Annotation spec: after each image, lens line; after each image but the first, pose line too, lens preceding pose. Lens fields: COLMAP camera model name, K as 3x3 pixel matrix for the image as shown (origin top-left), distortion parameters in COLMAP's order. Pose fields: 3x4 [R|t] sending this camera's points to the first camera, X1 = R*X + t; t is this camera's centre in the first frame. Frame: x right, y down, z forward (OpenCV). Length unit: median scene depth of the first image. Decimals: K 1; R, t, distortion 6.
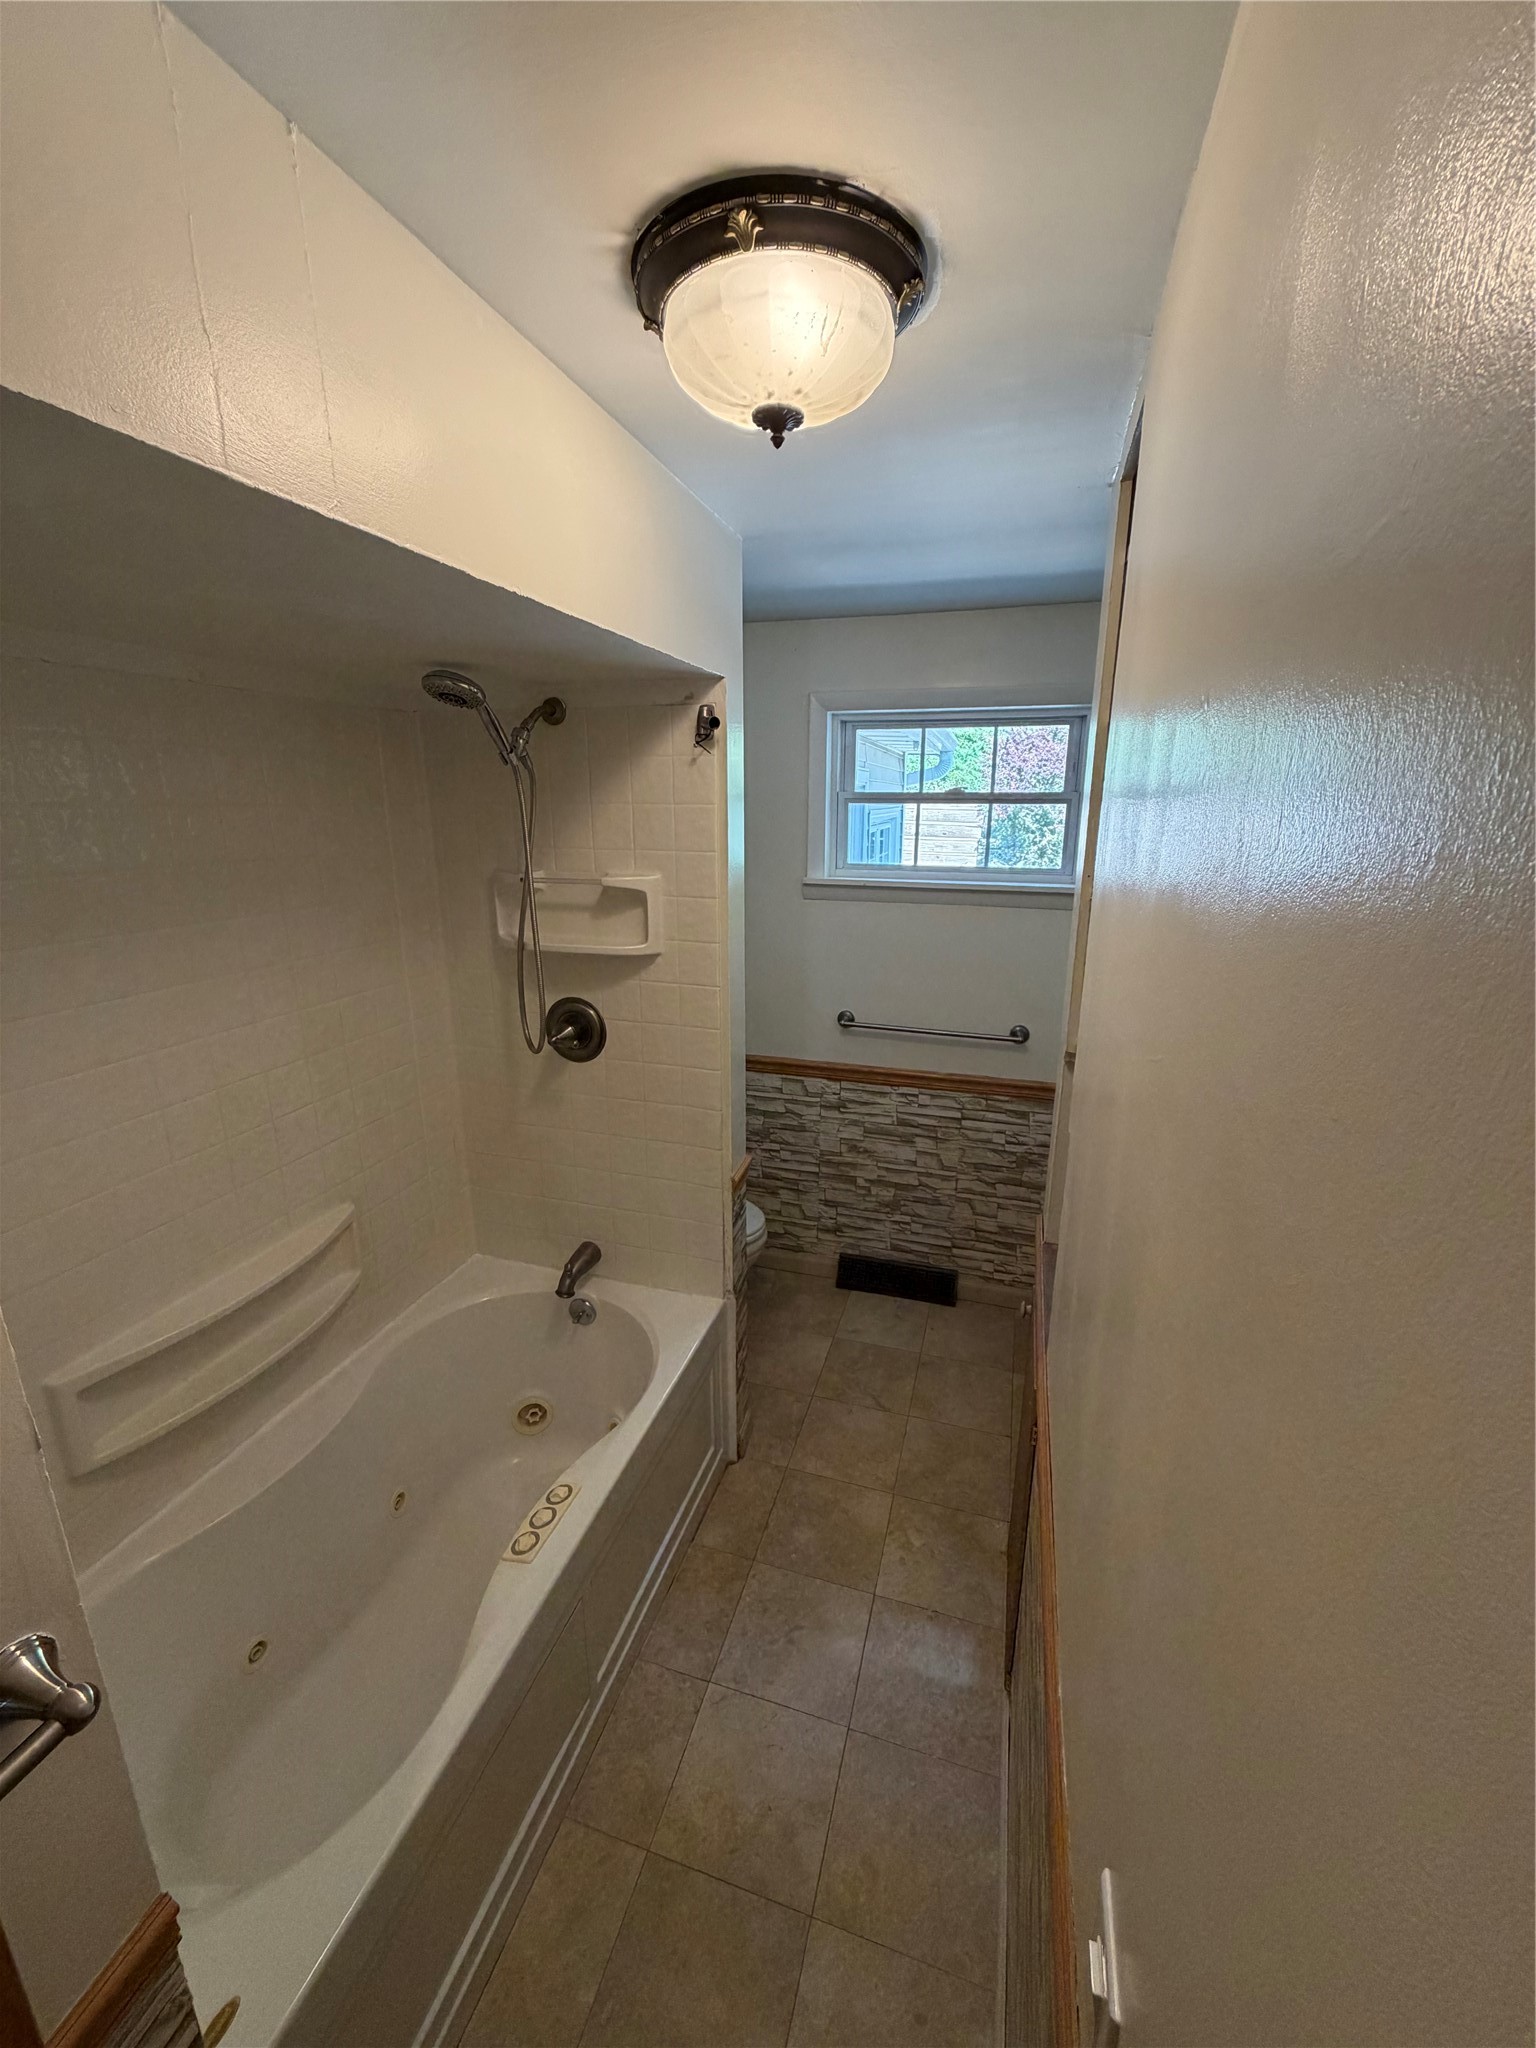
lens RADIAL K [[815.2, 0, 769.1], [0, 815.2, 1022.0], [0, 0, 1]] dist [-0.001283, 0.000452]
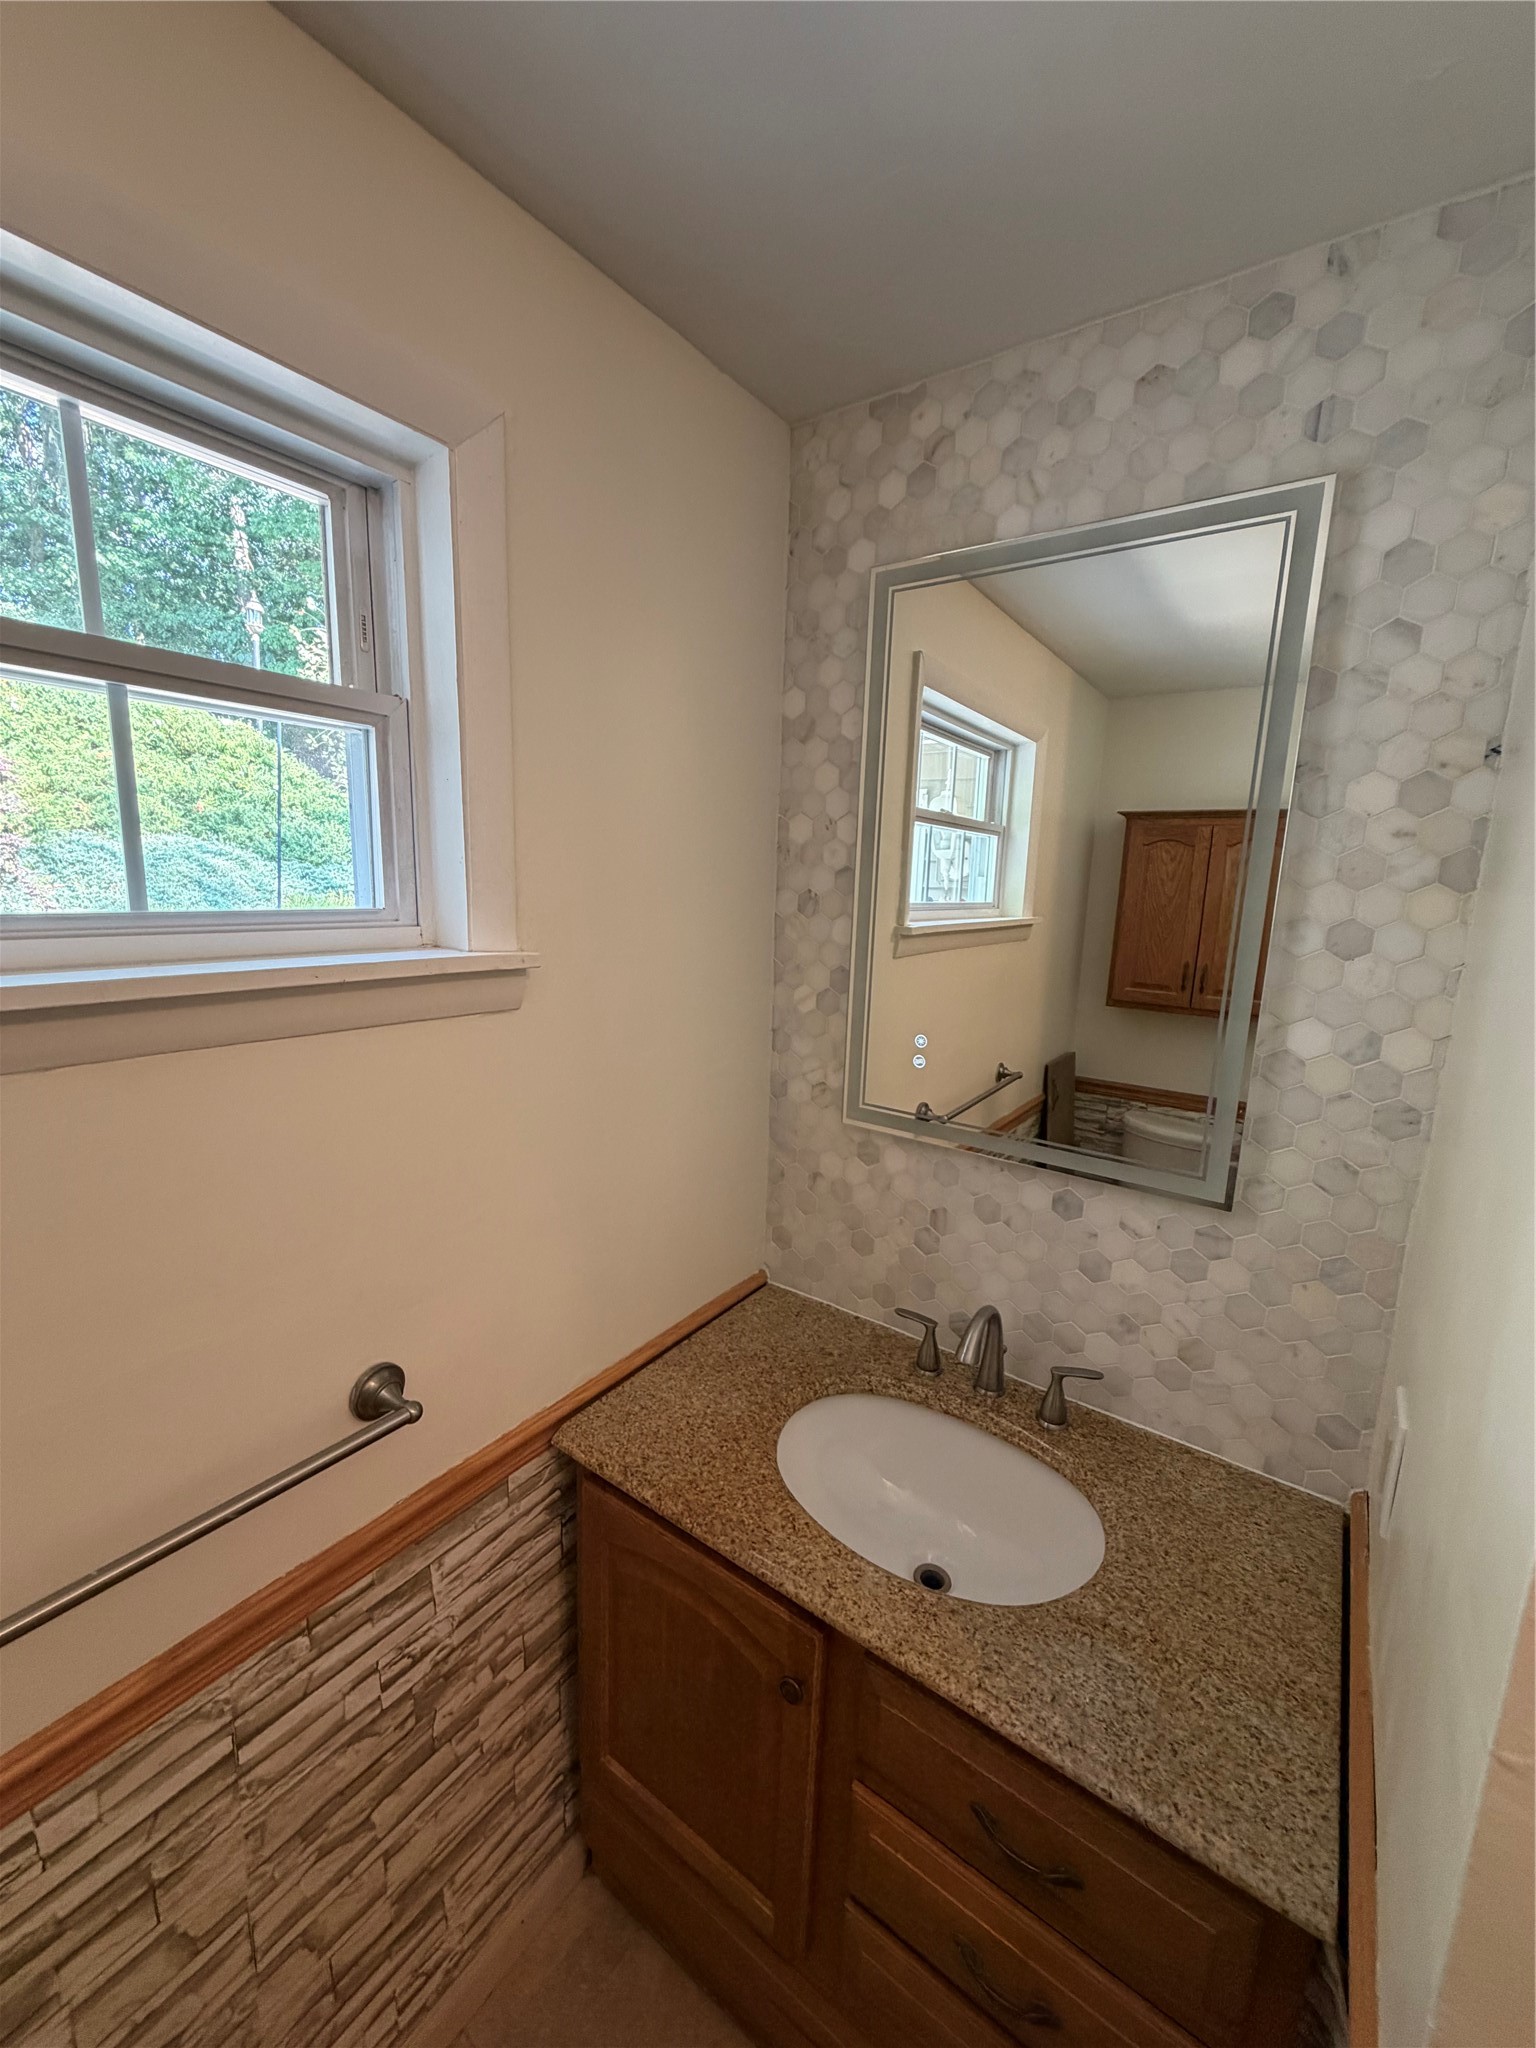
lens RADIAL K [[815.2, 0, 771.5], [0, 815.2, 1024.7], [0, 0, 1]] dist [-0.001283, 0.000452]
pose [[0.309157, -0.159299, 0.937574, 0.060308], [0.220457, 0.971021, 0.092288, -0.123390], [-0.925106, 0.178163, 0.335317, 0.675811]]
